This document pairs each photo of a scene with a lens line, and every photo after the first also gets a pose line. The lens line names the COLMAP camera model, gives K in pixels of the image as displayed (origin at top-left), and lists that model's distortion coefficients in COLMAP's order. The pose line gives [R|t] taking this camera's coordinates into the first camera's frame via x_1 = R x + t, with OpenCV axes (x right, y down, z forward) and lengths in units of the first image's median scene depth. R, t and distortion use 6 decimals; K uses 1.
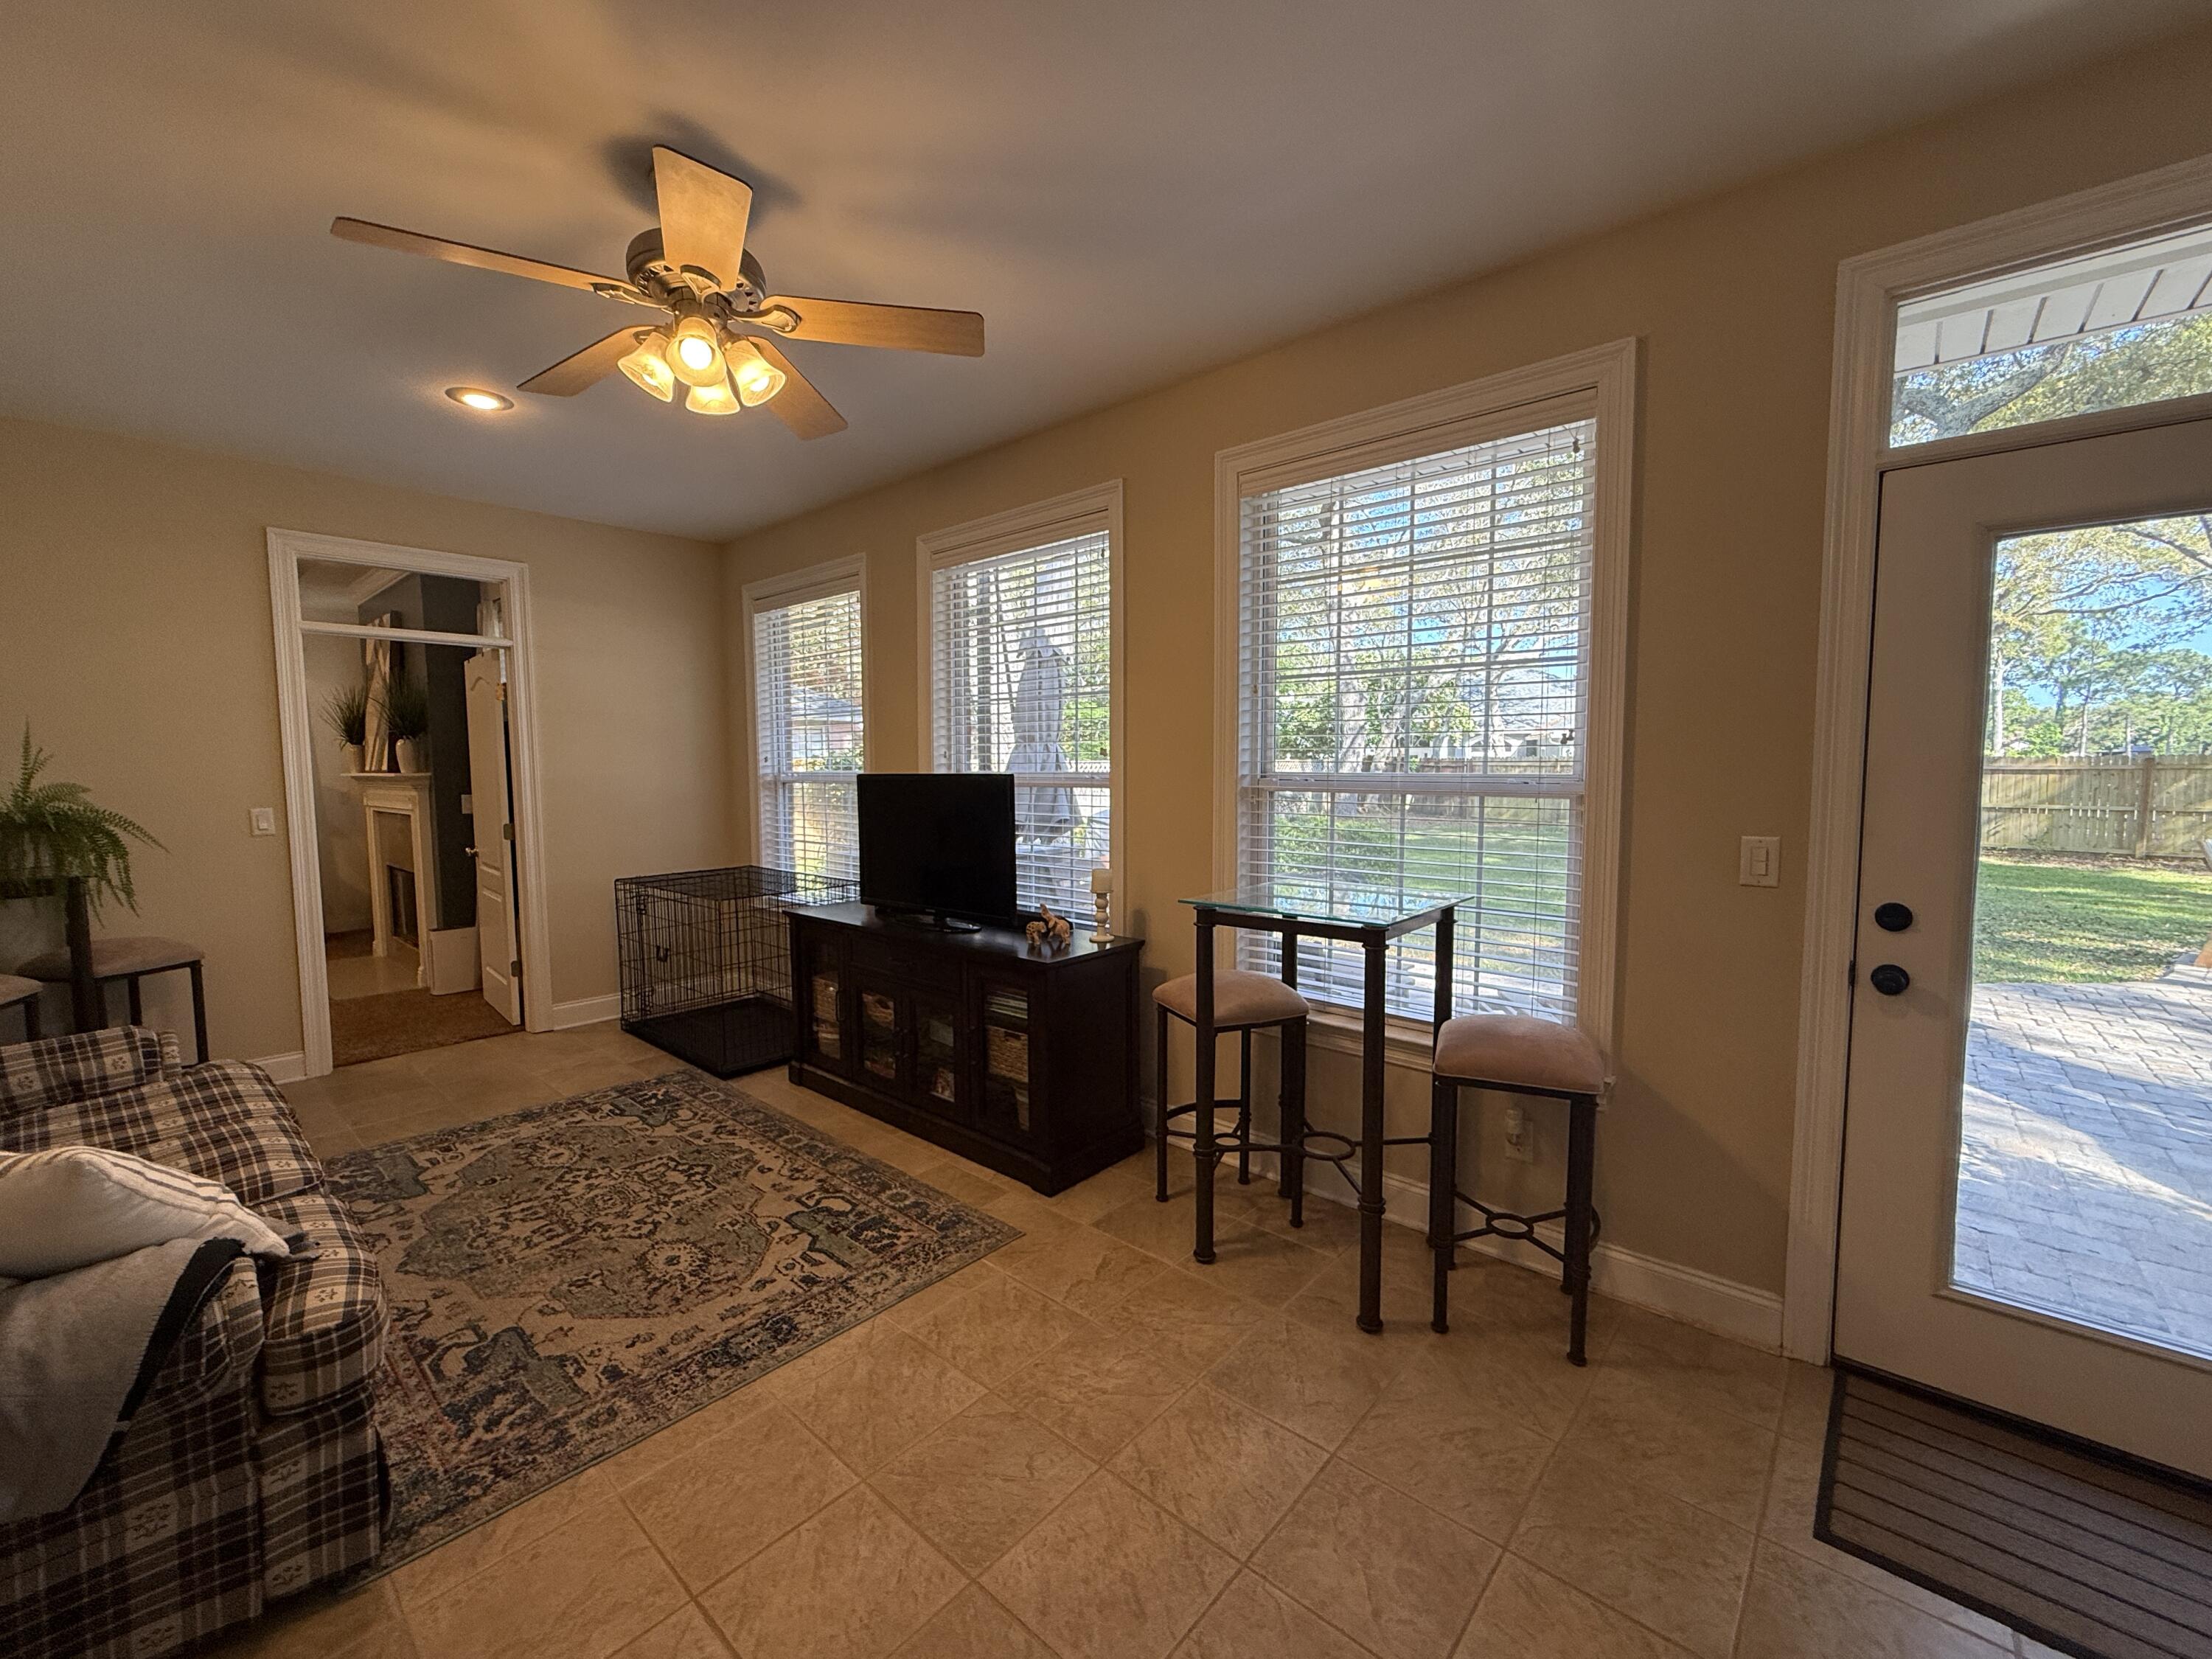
lens RADIAL K [[900.1, 0, 1105.9], [0, 900.1, 826.3], [0, 0, 1]] dist [-0.000122, 0.000326]
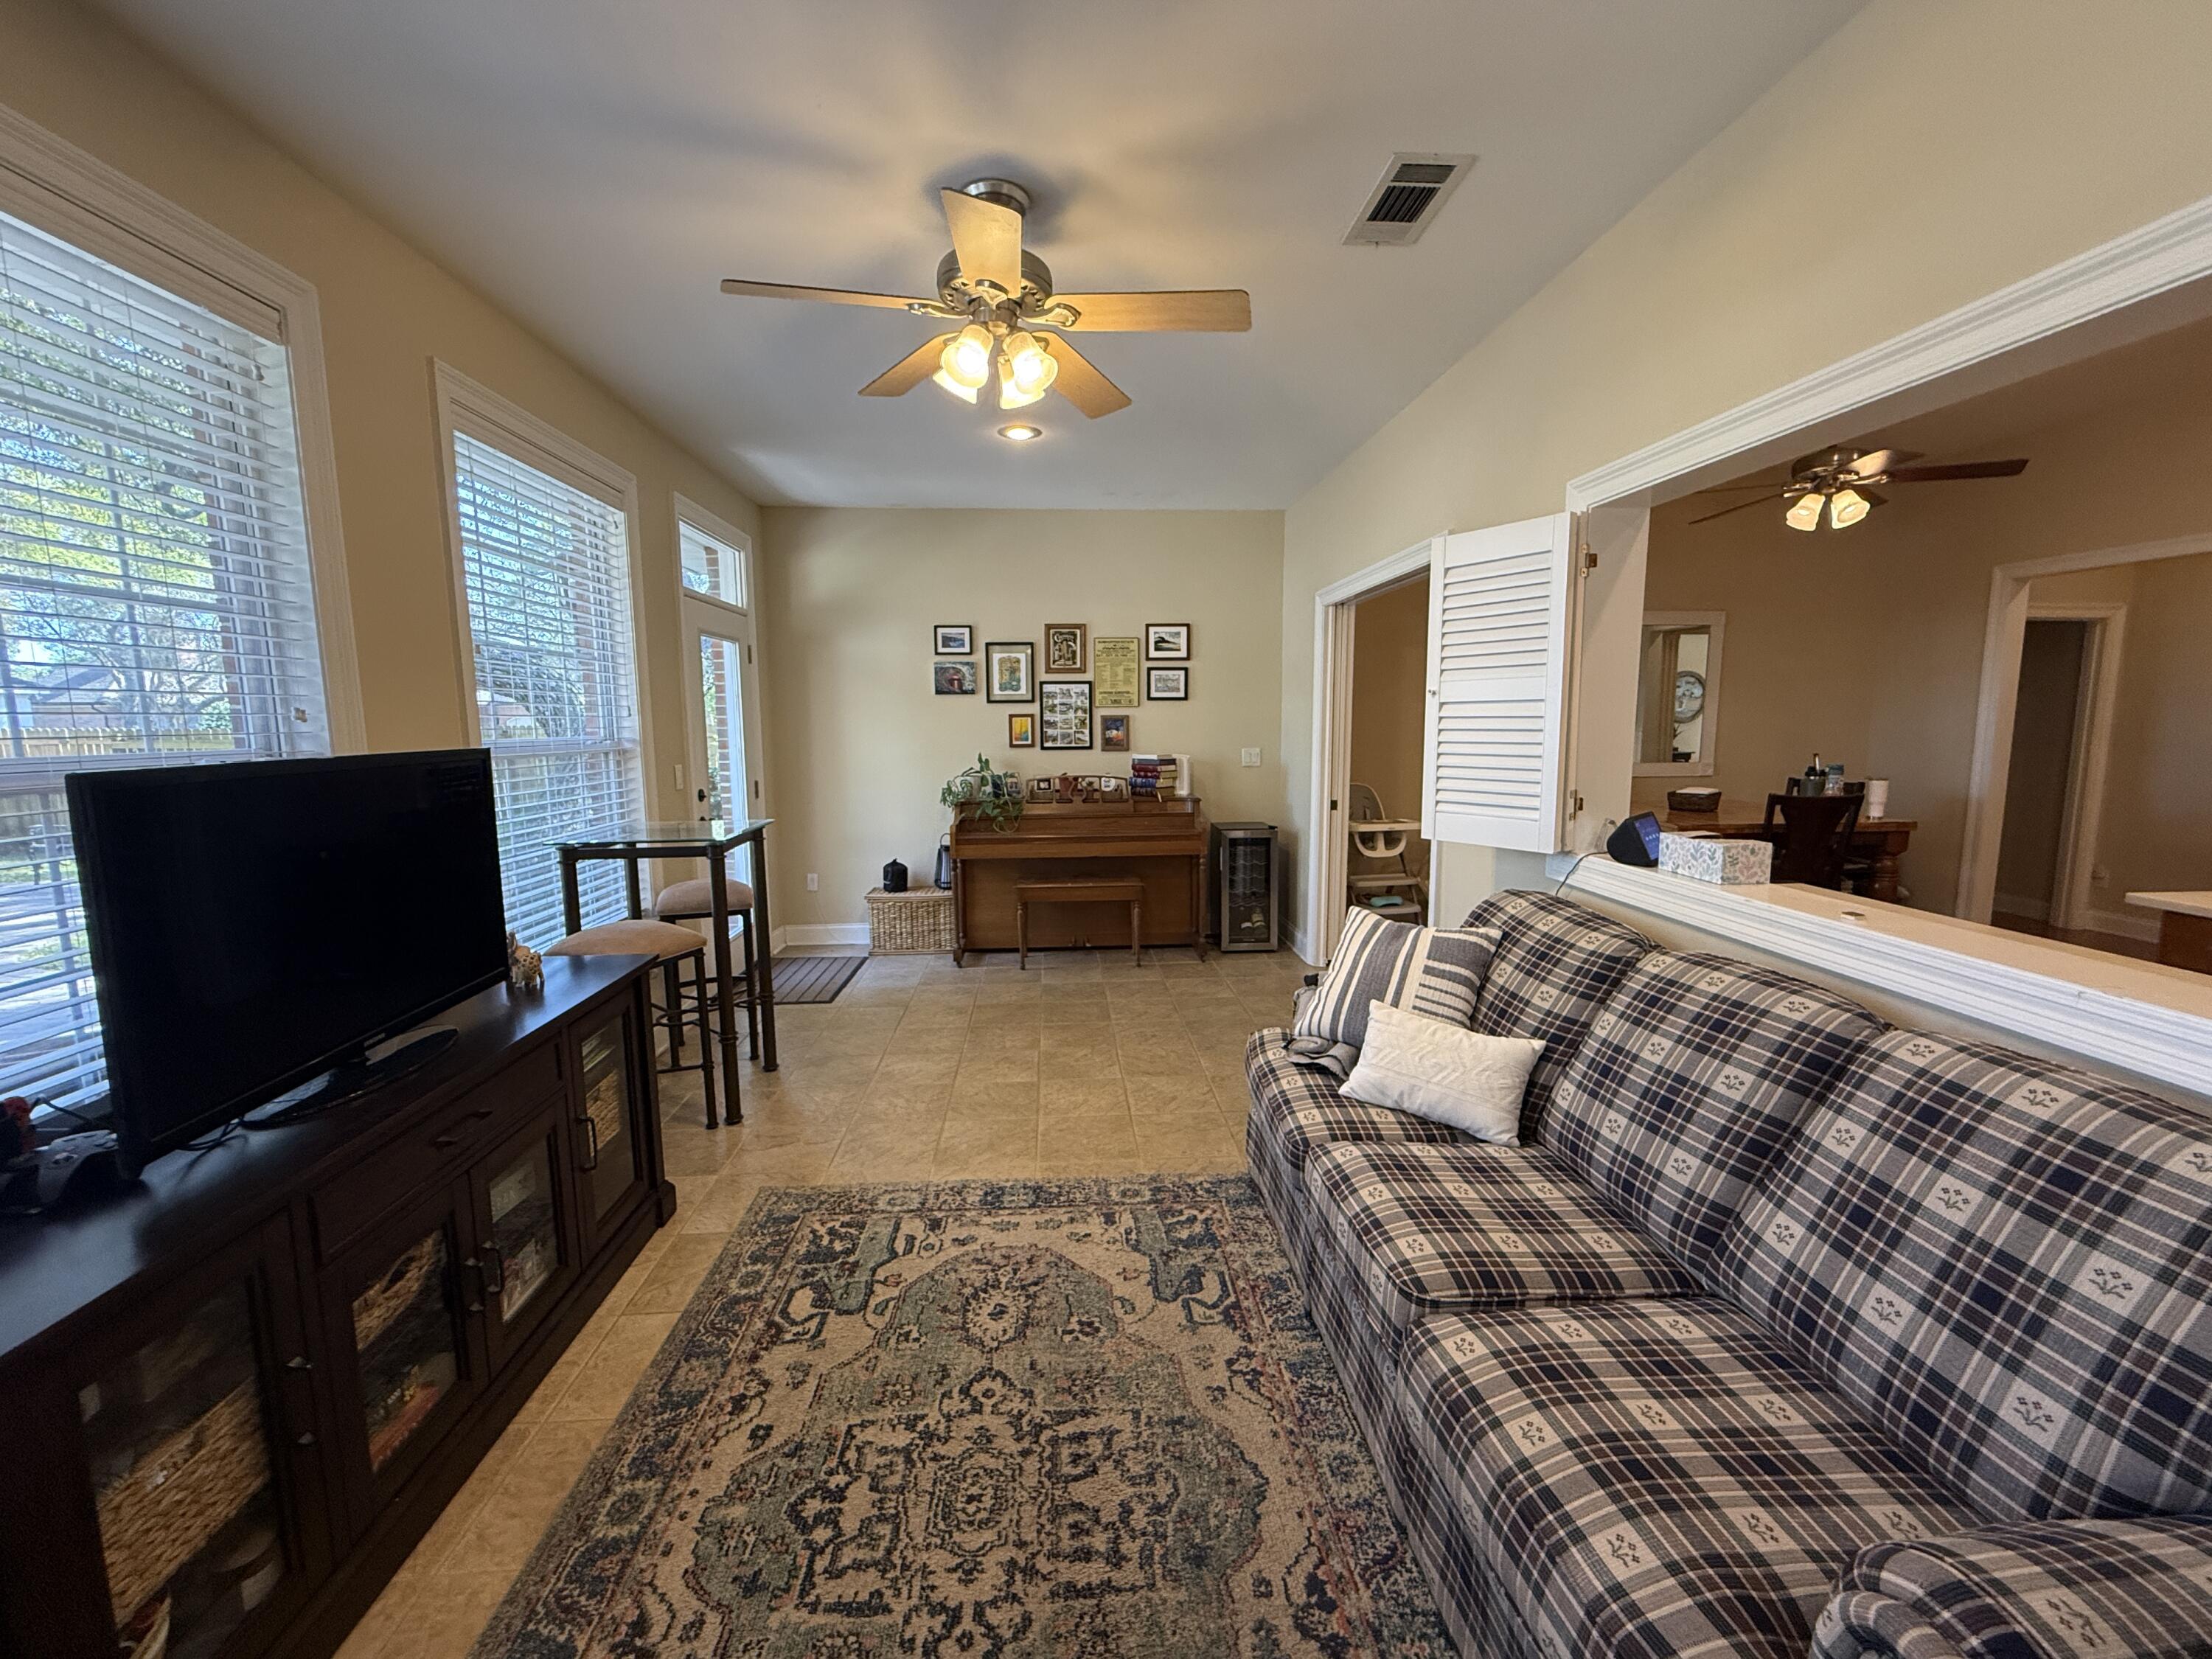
lens RADIAL K [[900.1, 0, 1105.9], [0, 900.1, 827.9], [0, 0, 1]] dist [-0.000122, 0.000326]
pose [[-0.709248, -0.074310, 0.701032, -1.031793], [0.062475, 0.983890, 0.167501, -0.096227], [-0.702185, 0.162596, -0.693180, 1.335302]]
